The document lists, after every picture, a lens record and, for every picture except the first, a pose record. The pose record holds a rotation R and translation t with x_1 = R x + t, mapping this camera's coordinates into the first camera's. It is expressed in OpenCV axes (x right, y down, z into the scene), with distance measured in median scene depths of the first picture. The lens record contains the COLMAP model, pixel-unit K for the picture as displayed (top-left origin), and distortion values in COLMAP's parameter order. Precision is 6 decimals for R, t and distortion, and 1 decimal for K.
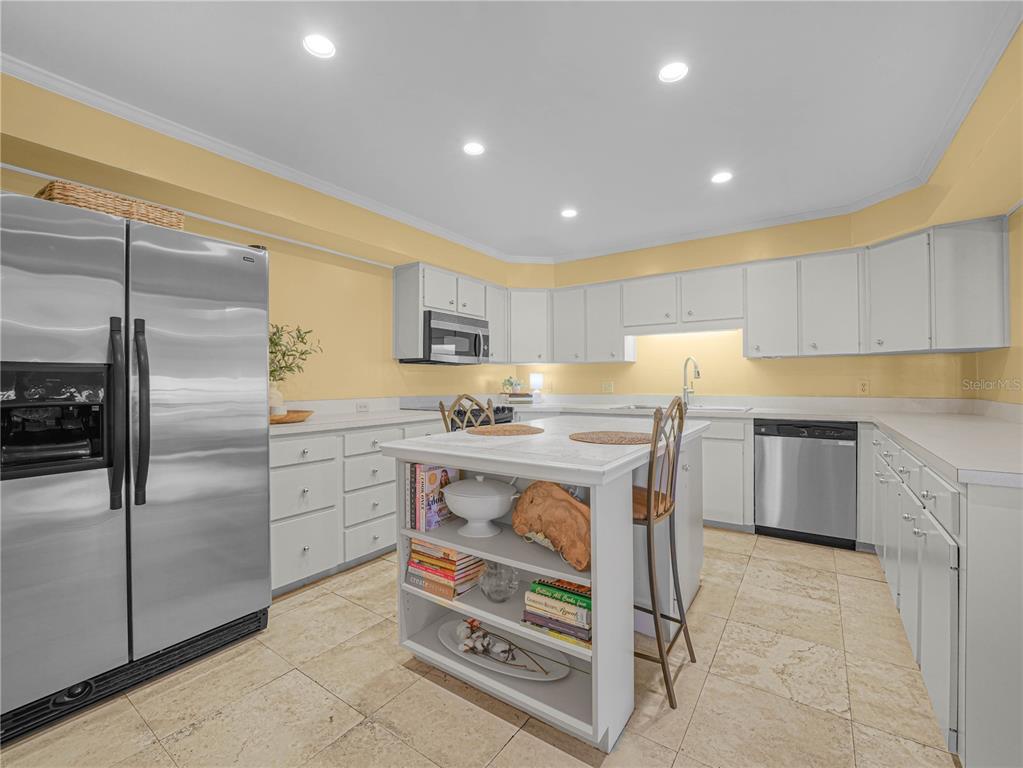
lens RADIAL K [[385.8, 0, 558.7], [0, 385.8, 379.7], [0, 0, 1]] dist [-0.013904, 0.000196]
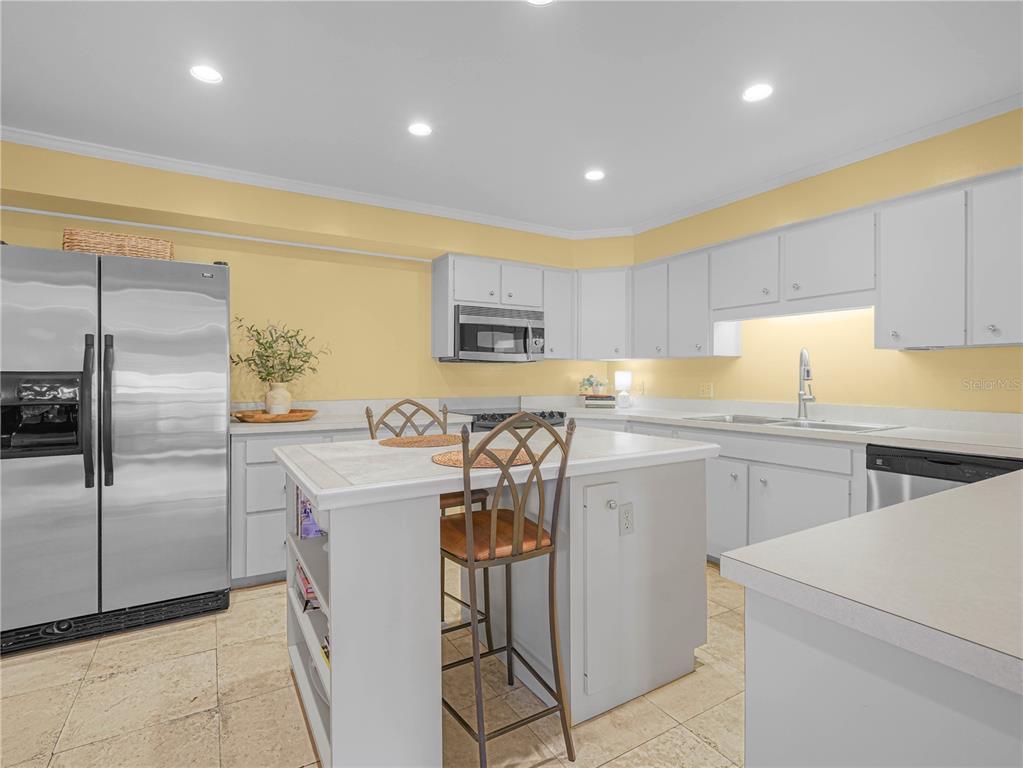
lens RADIAL K [[456.2, 0, 507.8], [0, 456.2, 379.9], [0, 0, 1]] dist [0.000558, -0.000152]
pose [[0.923500, 0.006020, -0.383550, 0.192578], [-0.003675, 0.999970, 0.006845, -0.008309], [0.383580, -0.004912, 0.923495, 0.038238]]
